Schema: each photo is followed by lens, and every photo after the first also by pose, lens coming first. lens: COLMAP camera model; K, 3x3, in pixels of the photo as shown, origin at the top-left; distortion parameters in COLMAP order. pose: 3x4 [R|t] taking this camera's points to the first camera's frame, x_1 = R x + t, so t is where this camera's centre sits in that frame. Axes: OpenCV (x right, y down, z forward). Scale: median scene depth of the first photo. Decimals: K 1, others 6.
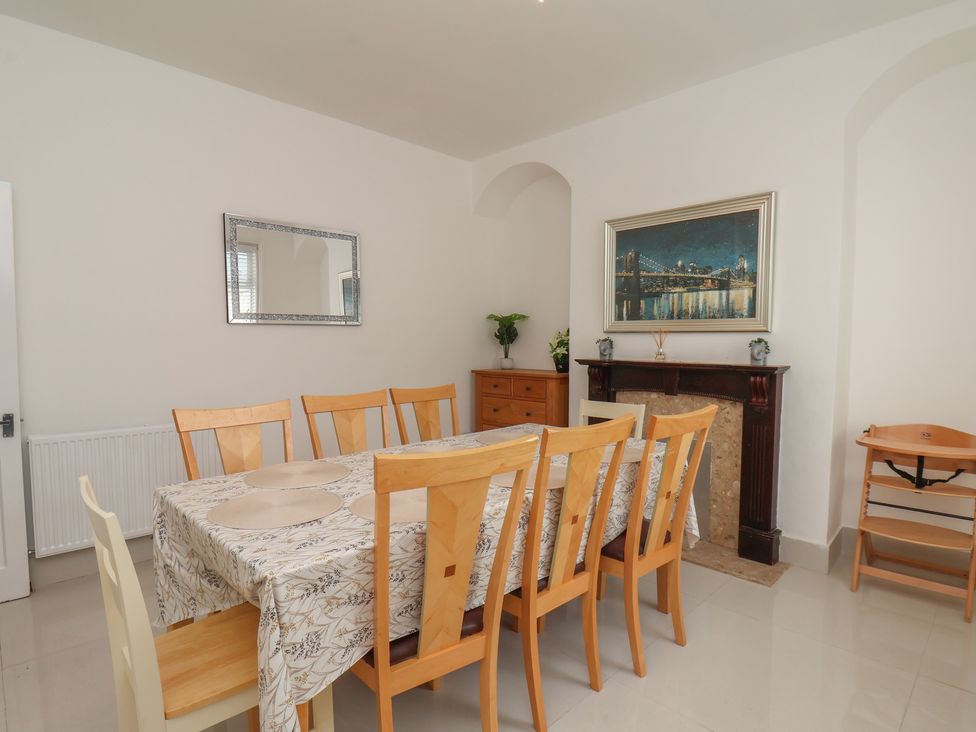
lens RADIAL K [[516.2, 0, 489.9], [0, 516.2, 368.9], [0, 0, 1]] dist [-0.000951, -0.014086]
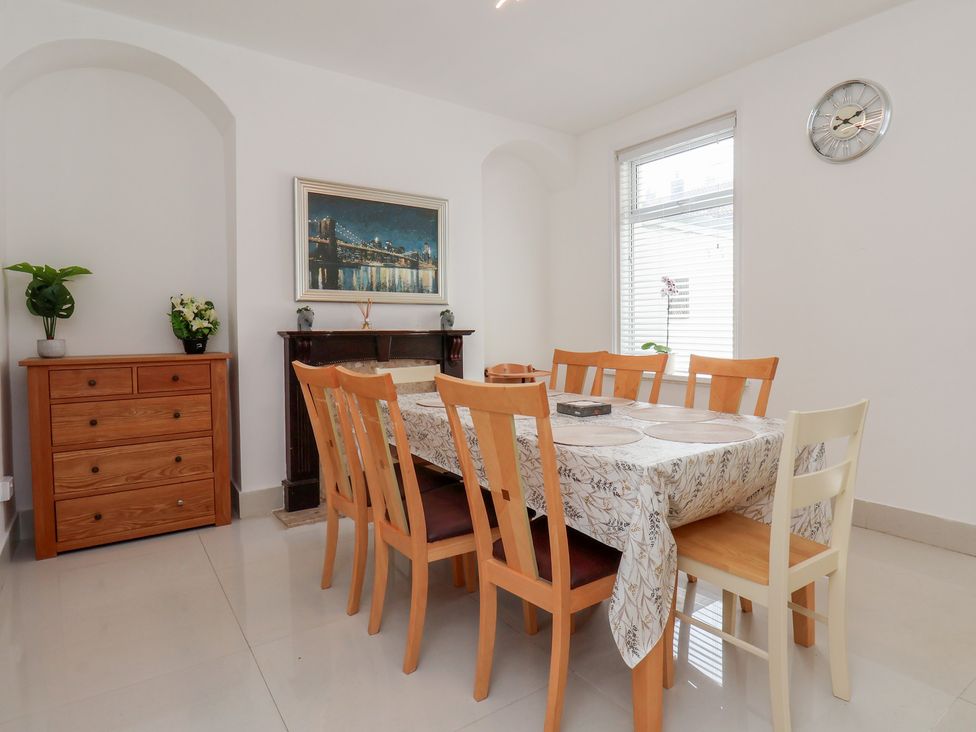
lens RADIAL K [[516.2, 0, 489.9], [0, 516.2, 368.9], [0, 0, 1]] dist [-0.000951, -0.014086]
pose [[0.175200, -0.117378, 0.977511, -0.682710], [0.043271, 0.992826, 0.111462, -0.043289], [-0.983581, 0.022770, 0.179022, 0.564601]]
